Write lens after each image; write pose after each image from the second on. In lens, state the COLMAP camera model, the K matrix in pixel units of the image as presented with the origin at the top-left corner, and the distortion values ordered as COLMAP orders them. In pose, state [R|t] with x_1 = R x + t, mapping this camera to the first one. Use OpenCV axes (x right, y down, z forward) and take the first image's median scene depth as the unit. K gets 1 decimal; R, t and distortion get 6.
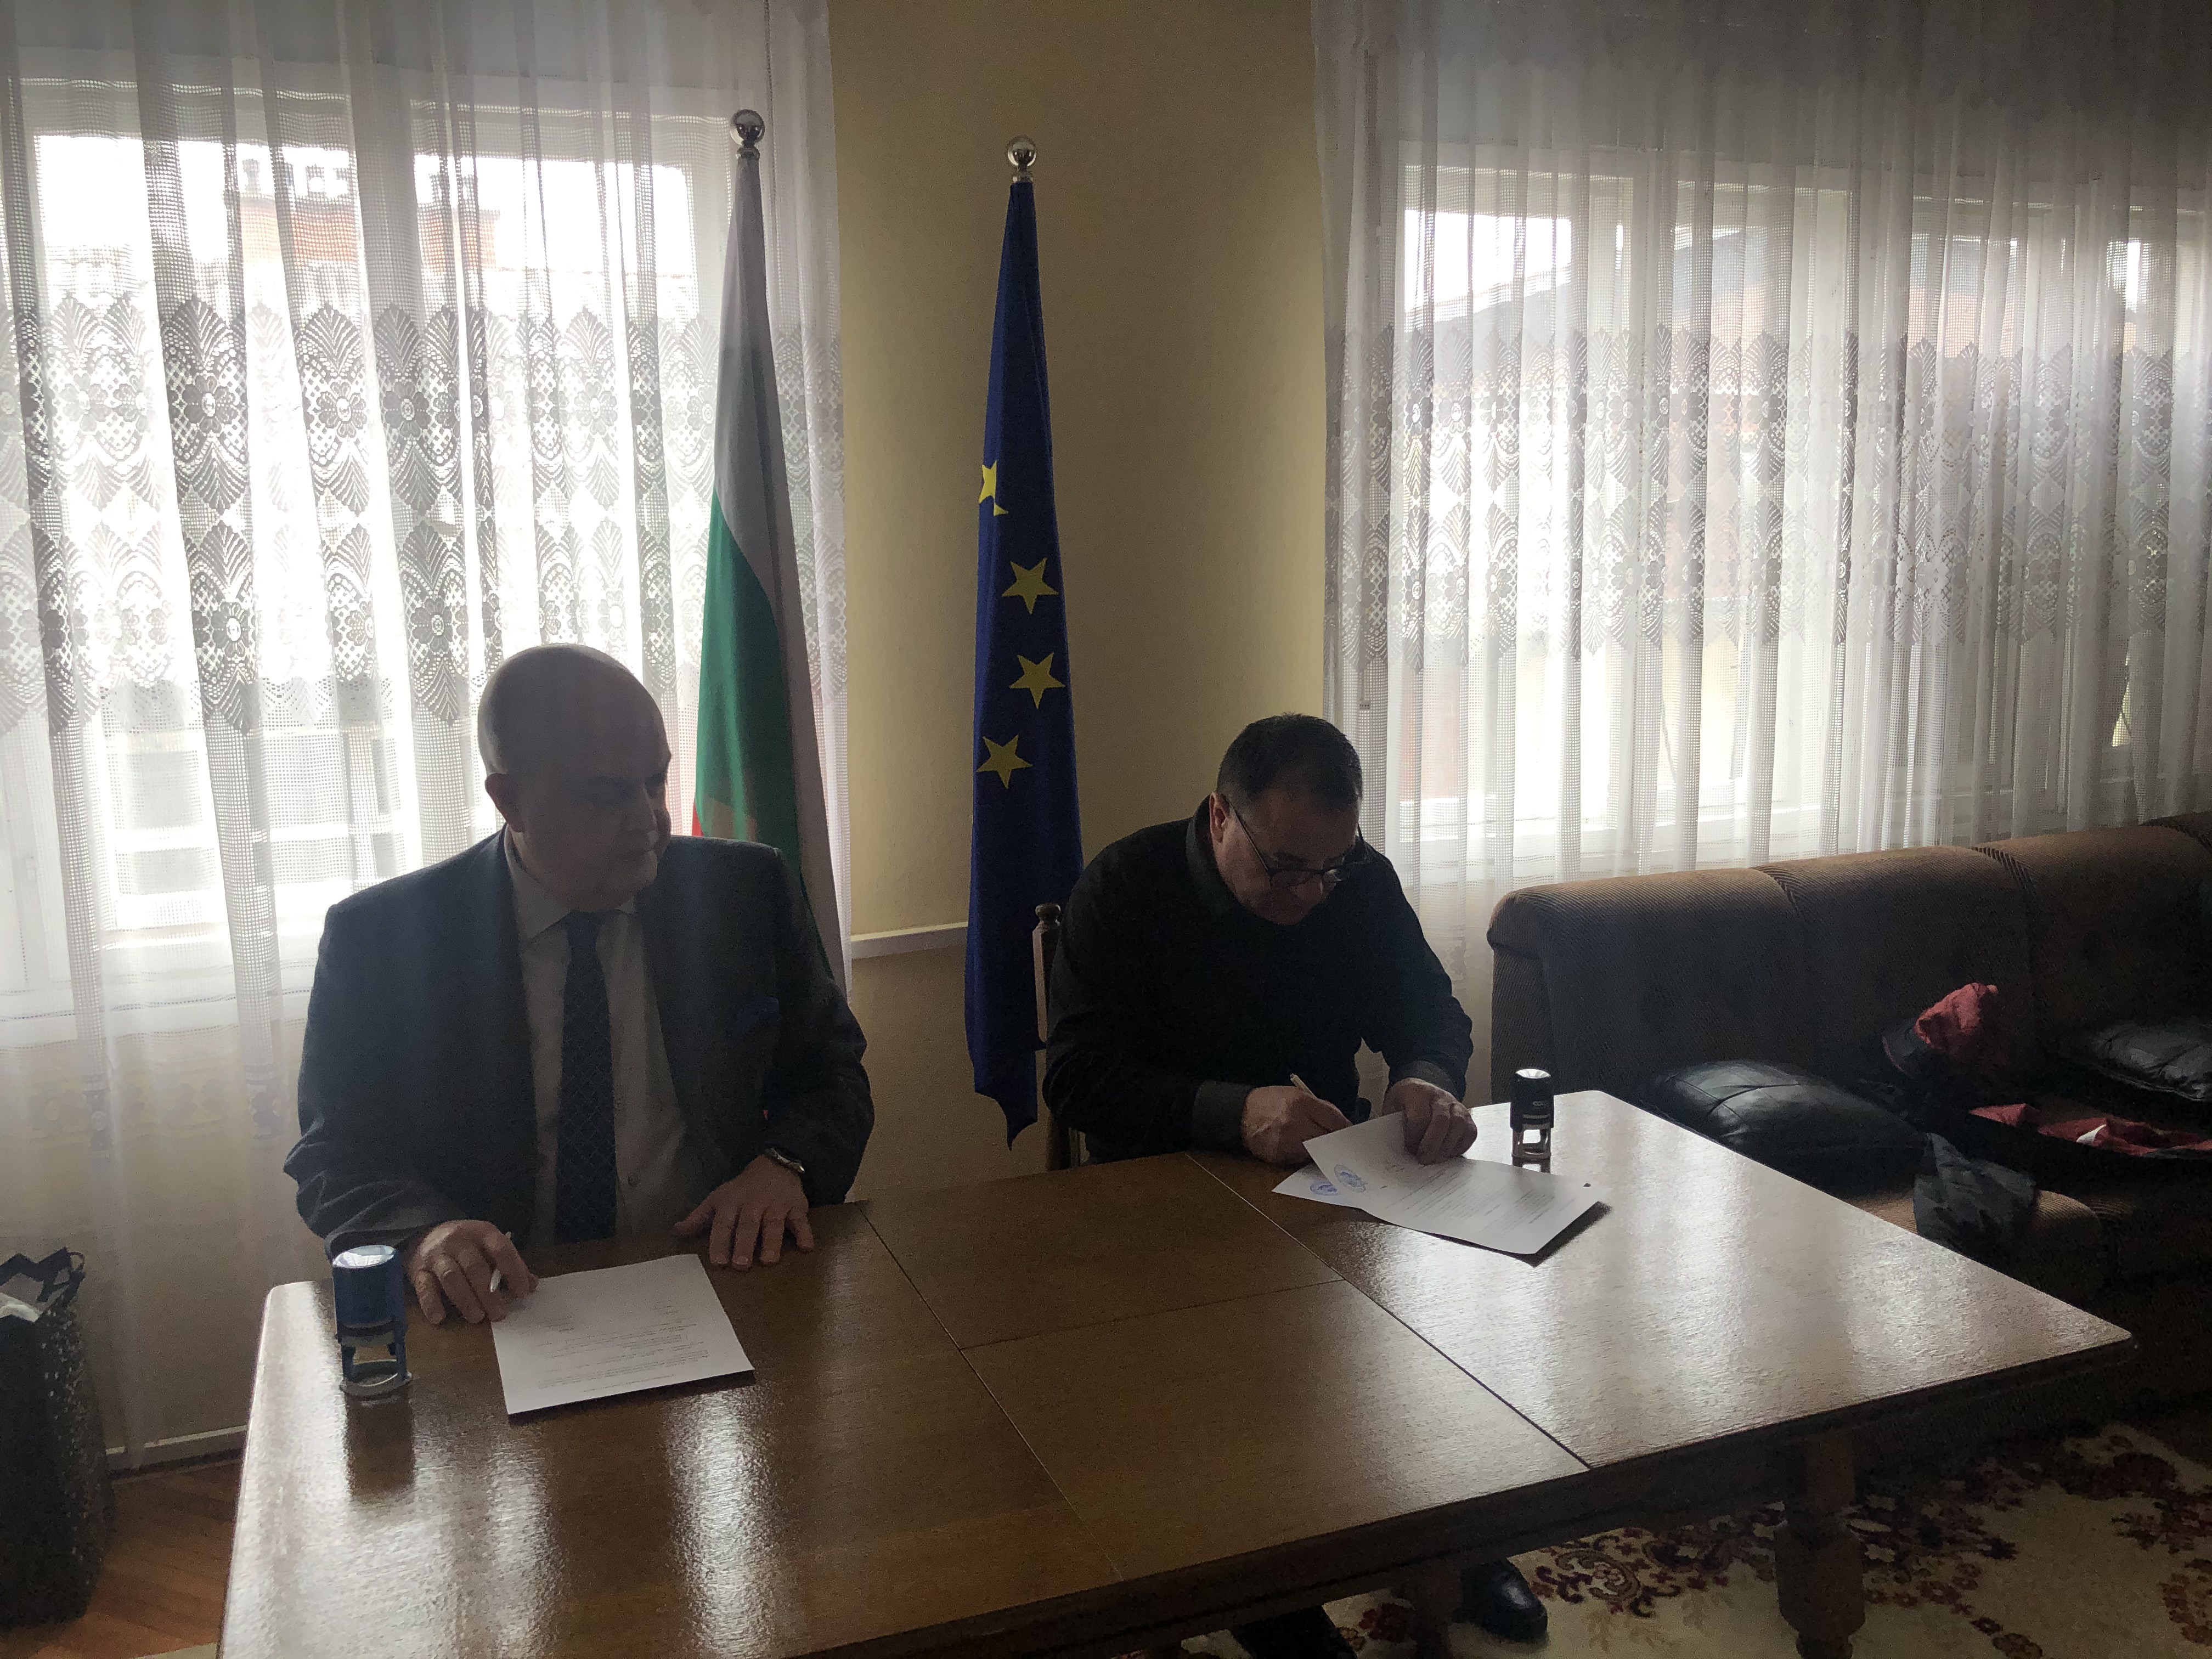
lens RADIAL K [[1799.8, 0, 1094.5], [0, 1799.8, 826.7], [0, 0, 1]] dist [-0.001211, -0.006067]
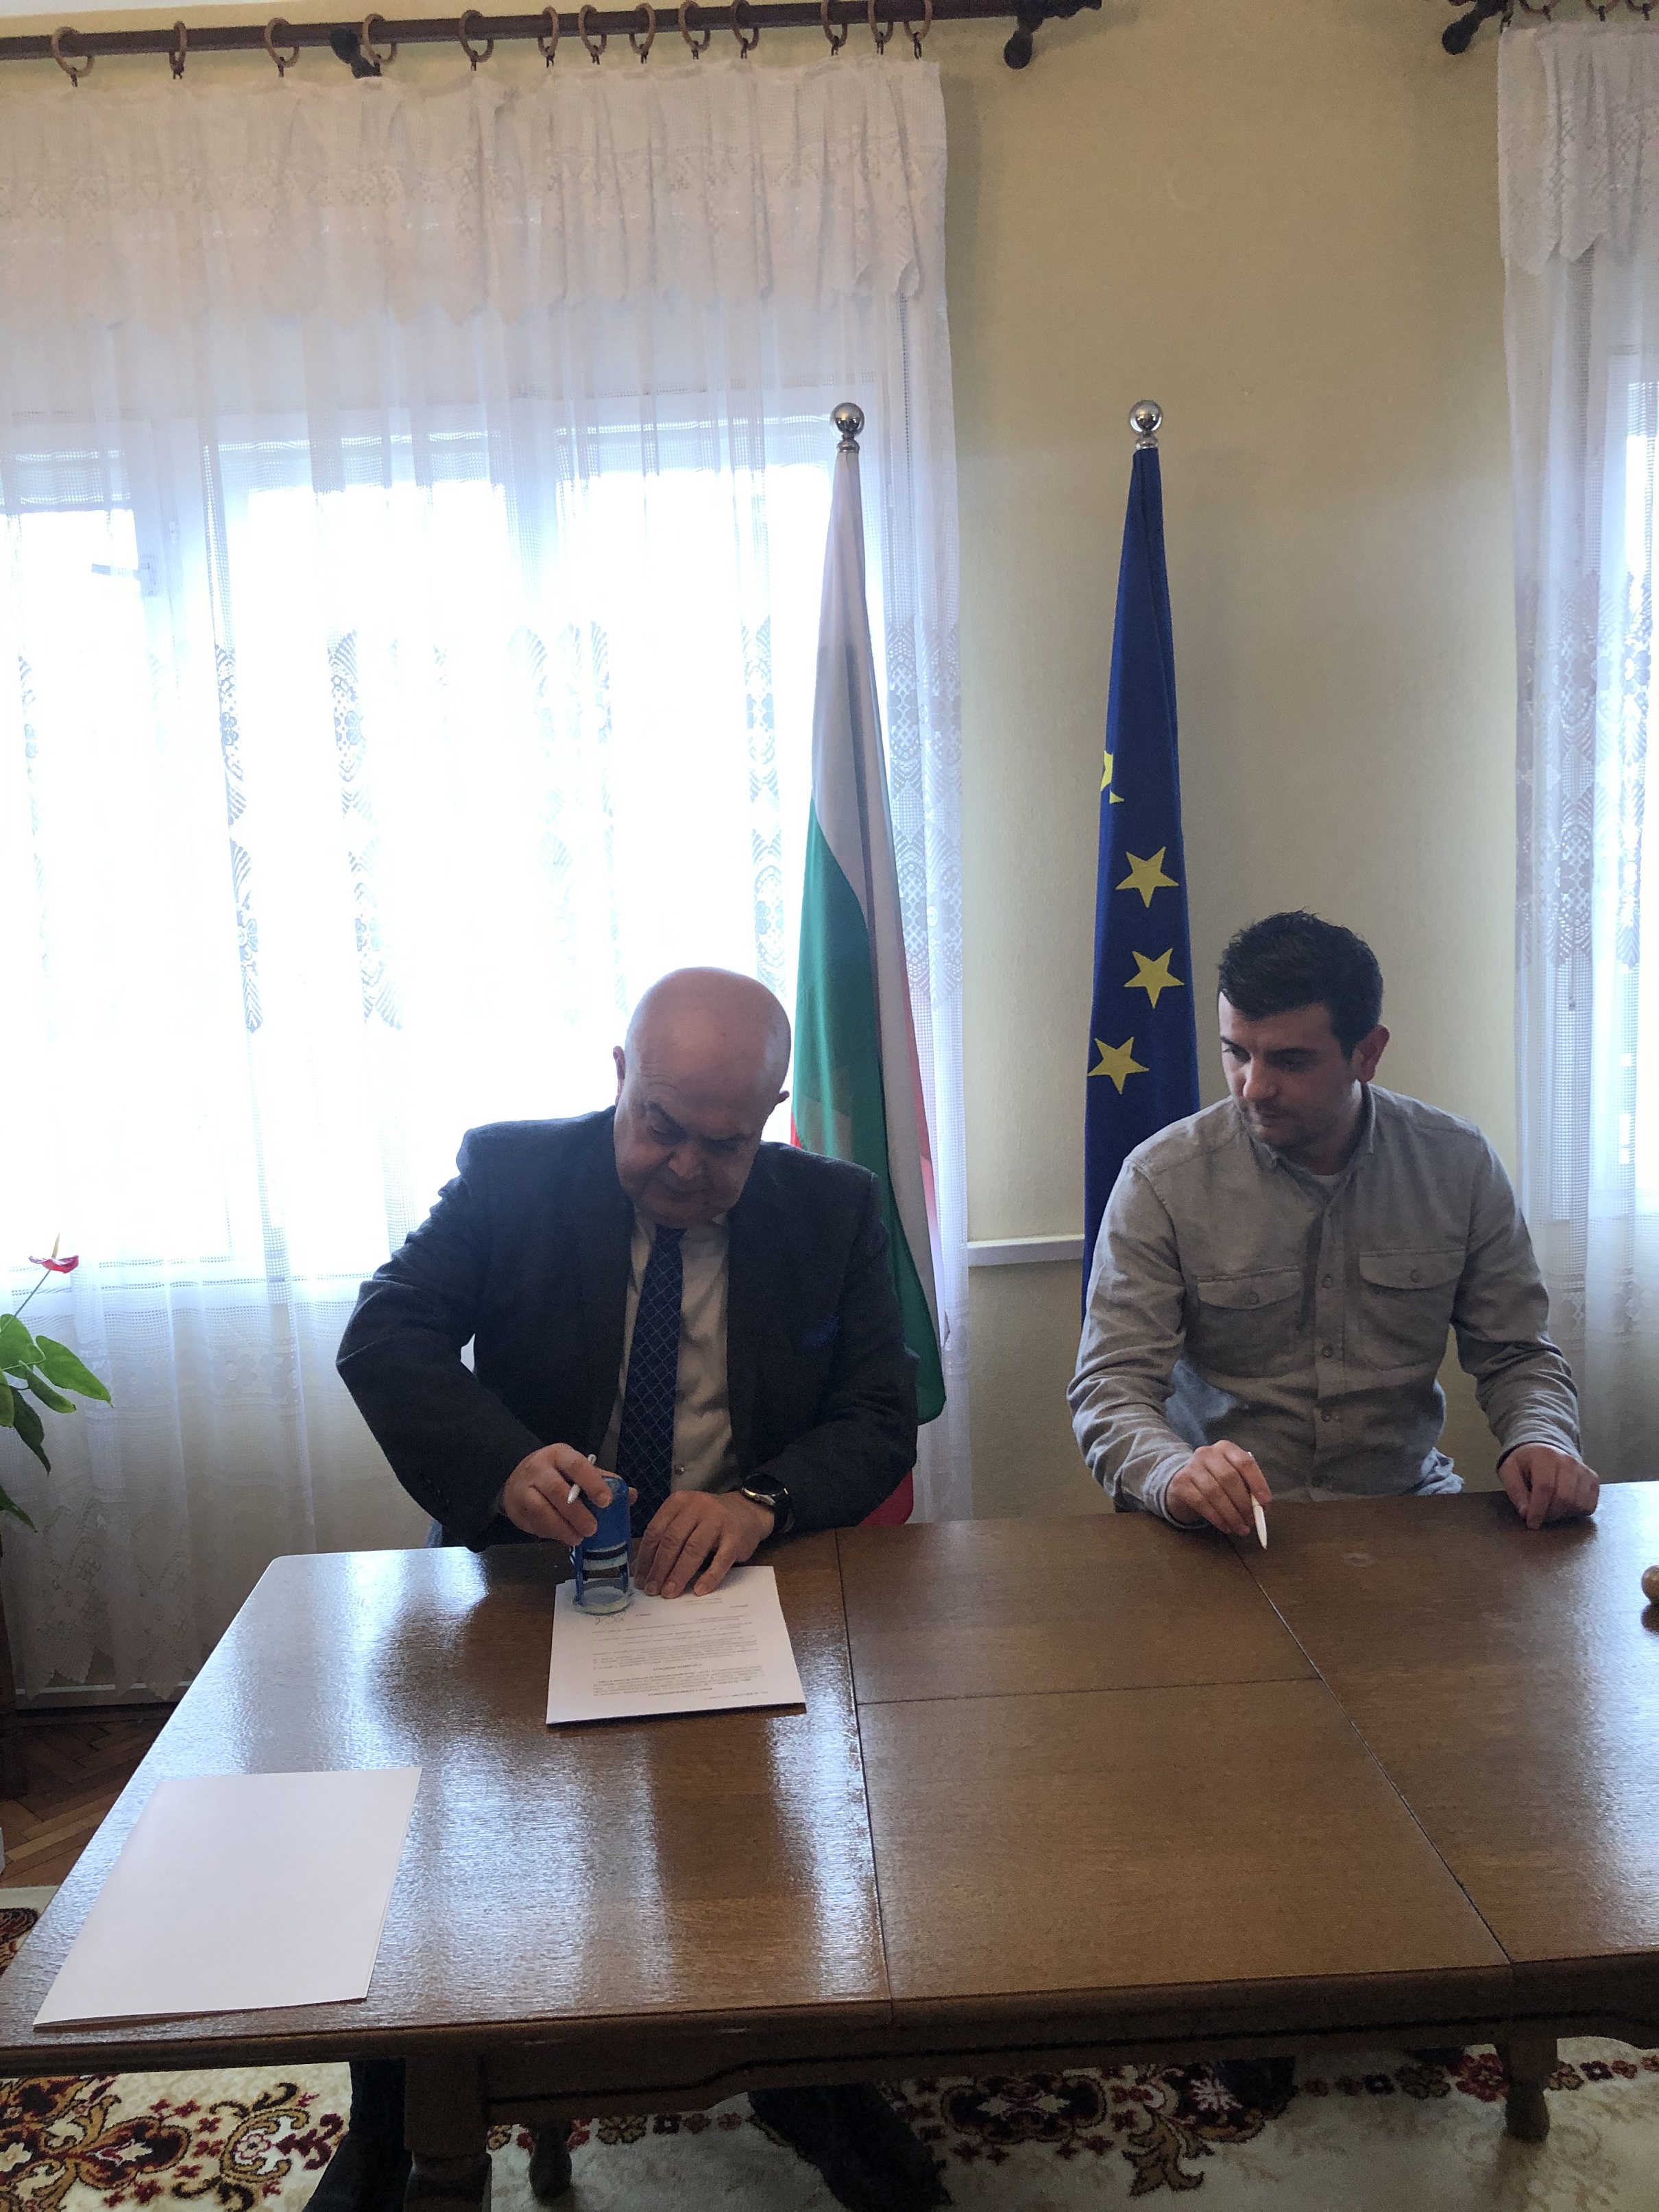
lens RADIAL K [[1799.7, 0, 821.8], [0, 1799.7, 1103.7], [0, 0, 1]] dist [-0.001211, -0.006067]
pose [[0.940995, 0.018995, -0.337887, 0.127865], [-0.022300, 0.999734, -0.005902, -0.007528], [0.337685, 0.013089, 0.941168, 0.066172]]
